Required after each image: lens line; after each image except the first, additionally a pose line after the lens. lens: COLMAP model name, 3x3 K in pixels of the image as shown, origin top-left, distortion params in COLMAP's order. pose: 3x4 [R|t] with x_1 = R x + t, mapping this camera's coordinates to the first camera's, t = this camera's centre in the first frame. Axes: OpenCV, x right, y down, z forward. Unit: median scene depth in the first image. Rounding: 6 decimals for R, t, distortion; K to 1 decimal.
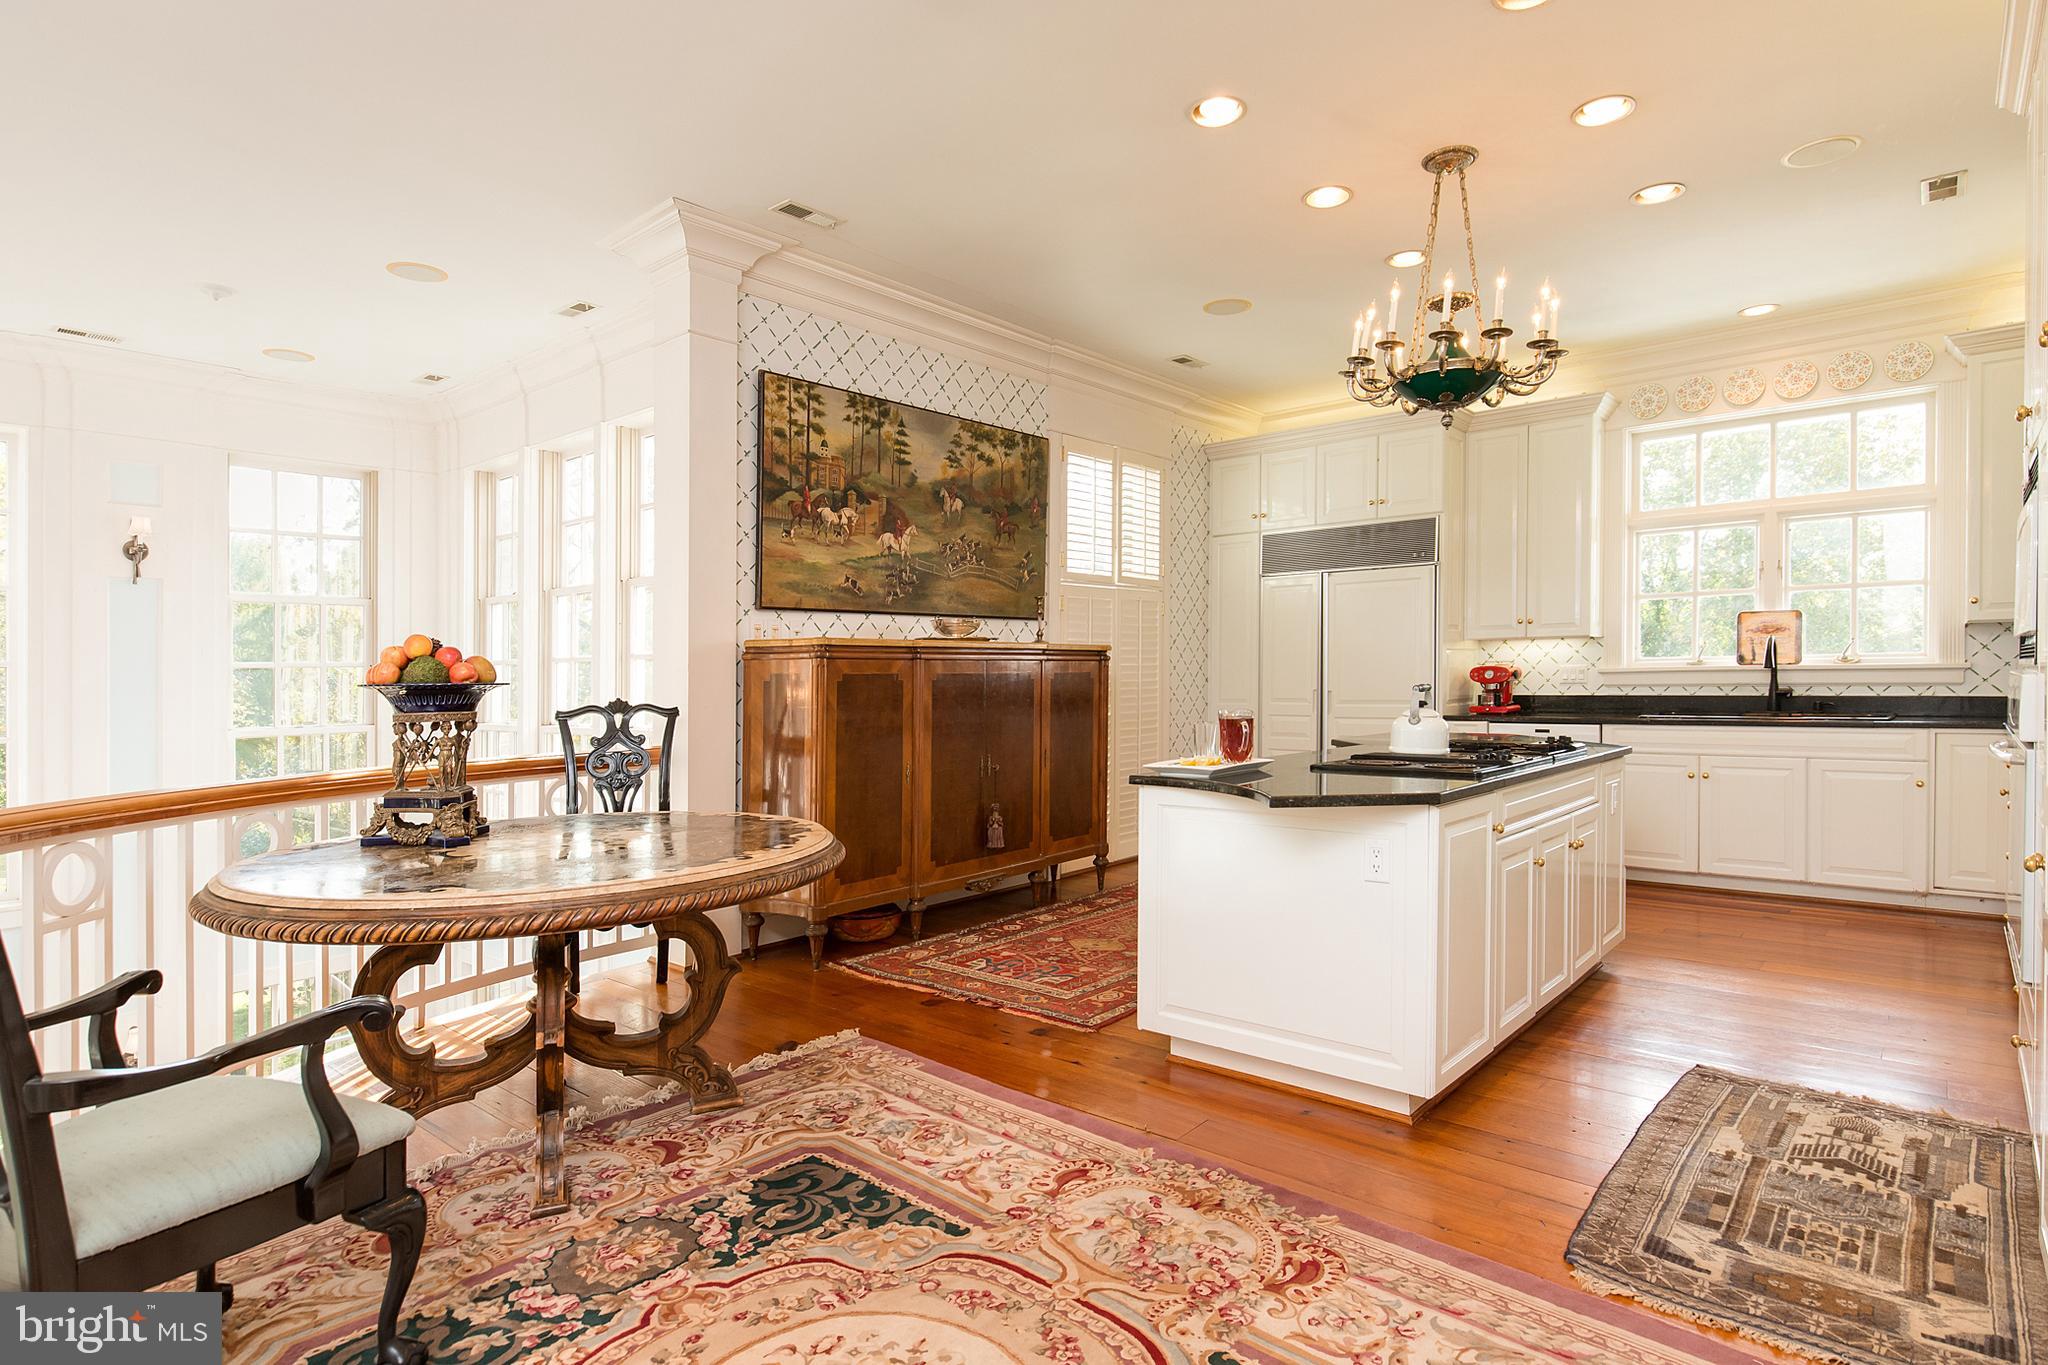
lens RADIAL K [[1097.8, 0, 1024.0], [0, 1097.8, 682.5], [0, 0, 1]] dist [-0.000191, -0.000023]
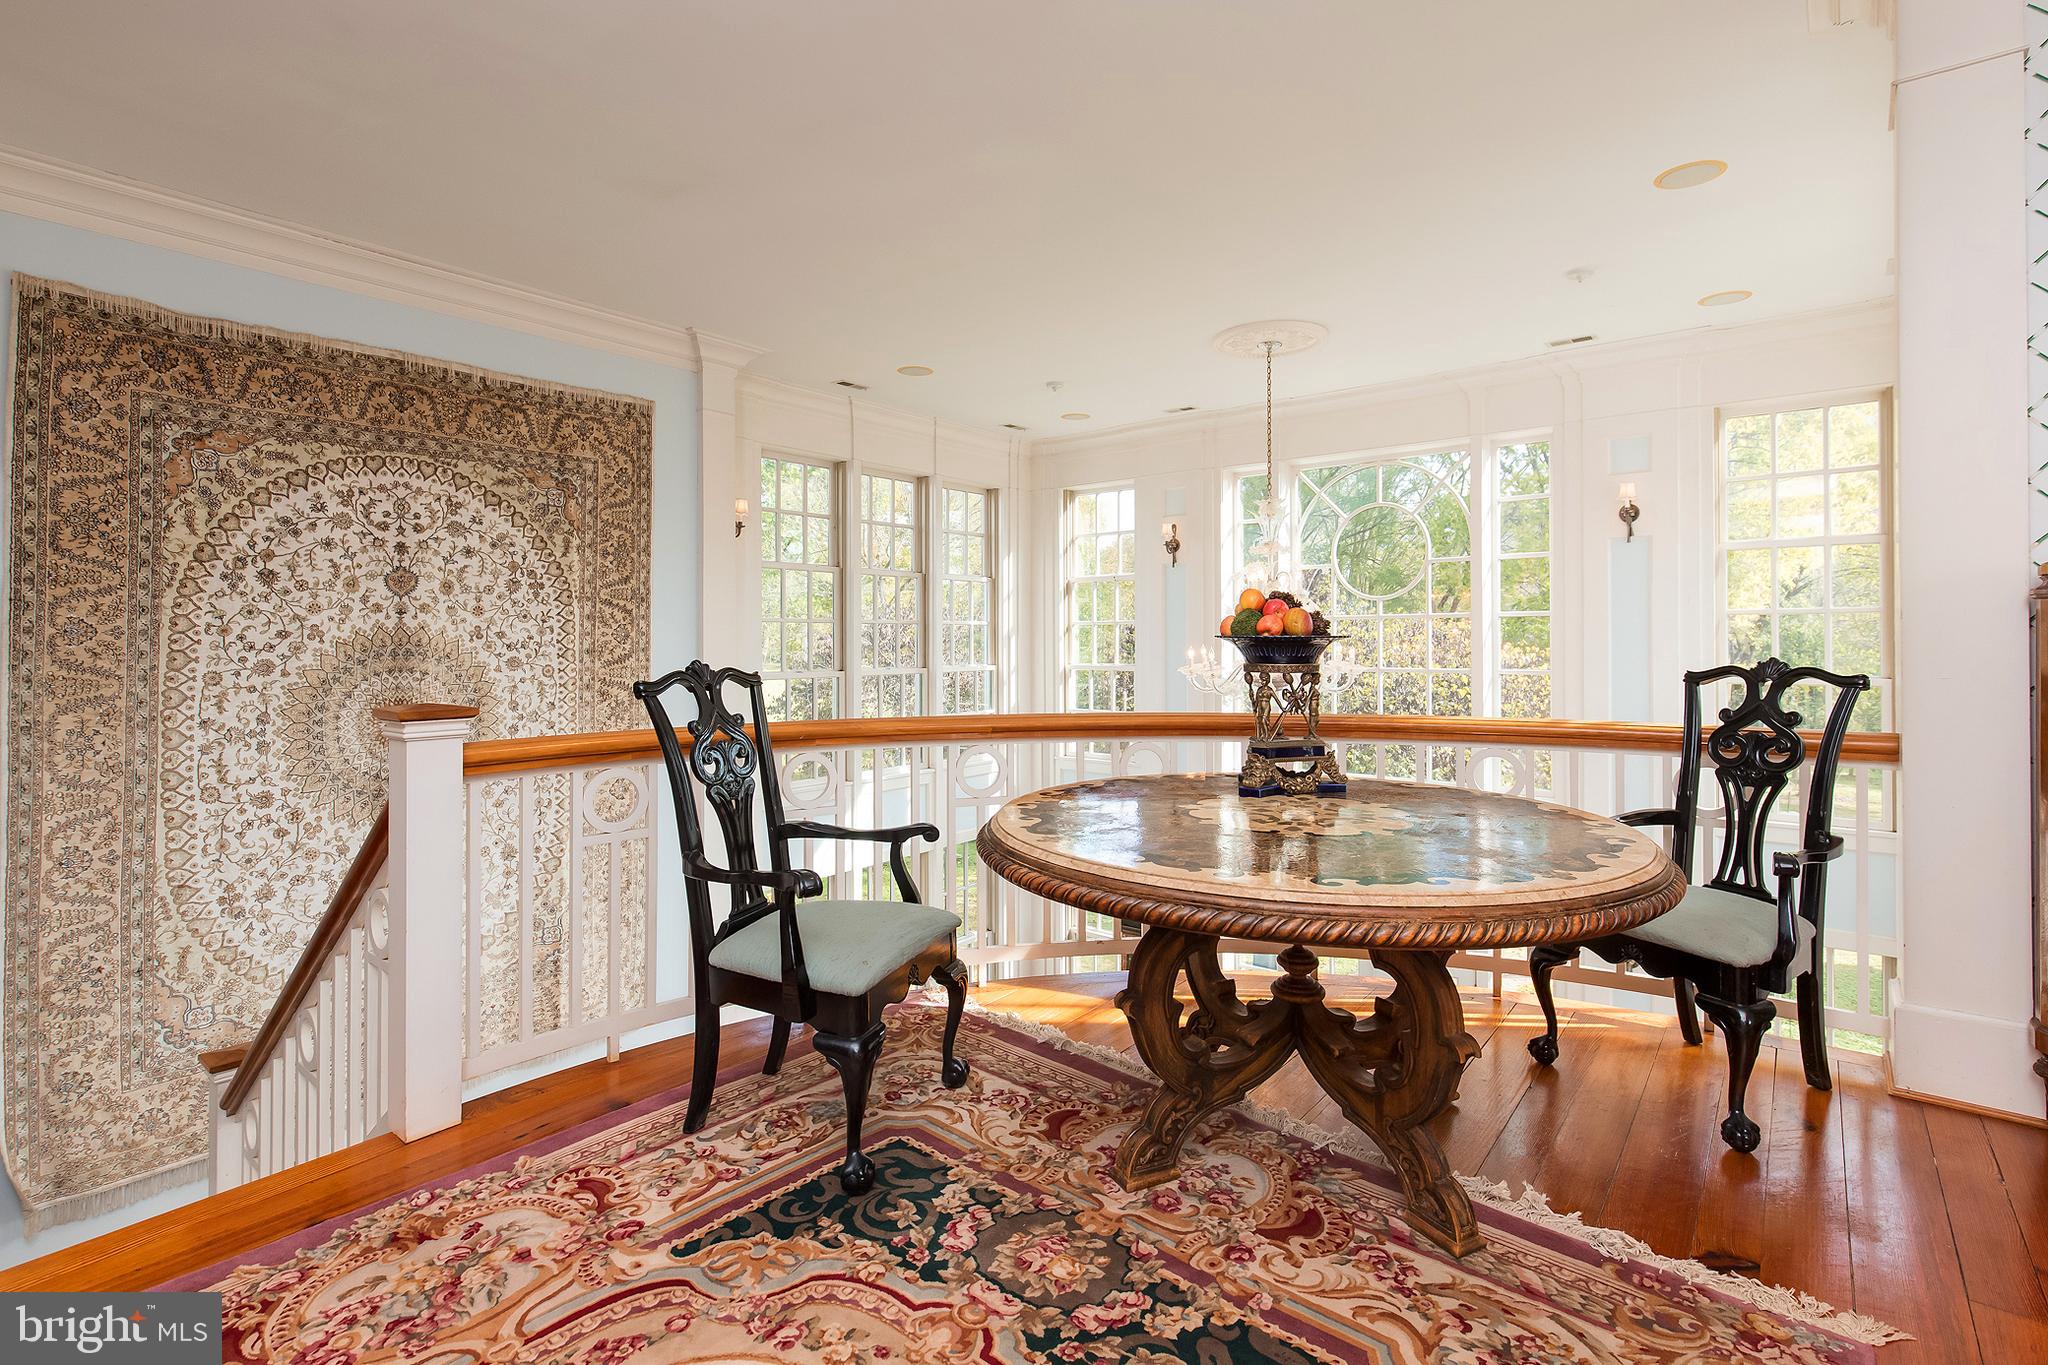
lens RADIAL K [[948.5, 0, 1027.8], [0, 948.5, 614.6], [0, 0, 1]] dist [0.000047, 0.000659]
pose [[0.036099, -0.008224, -0.999314, 0.358131], [-0.004540, 0.999954, -0.008393, -0.010321], [0.999338, 0.004840, 0.036060, 0.775961]]
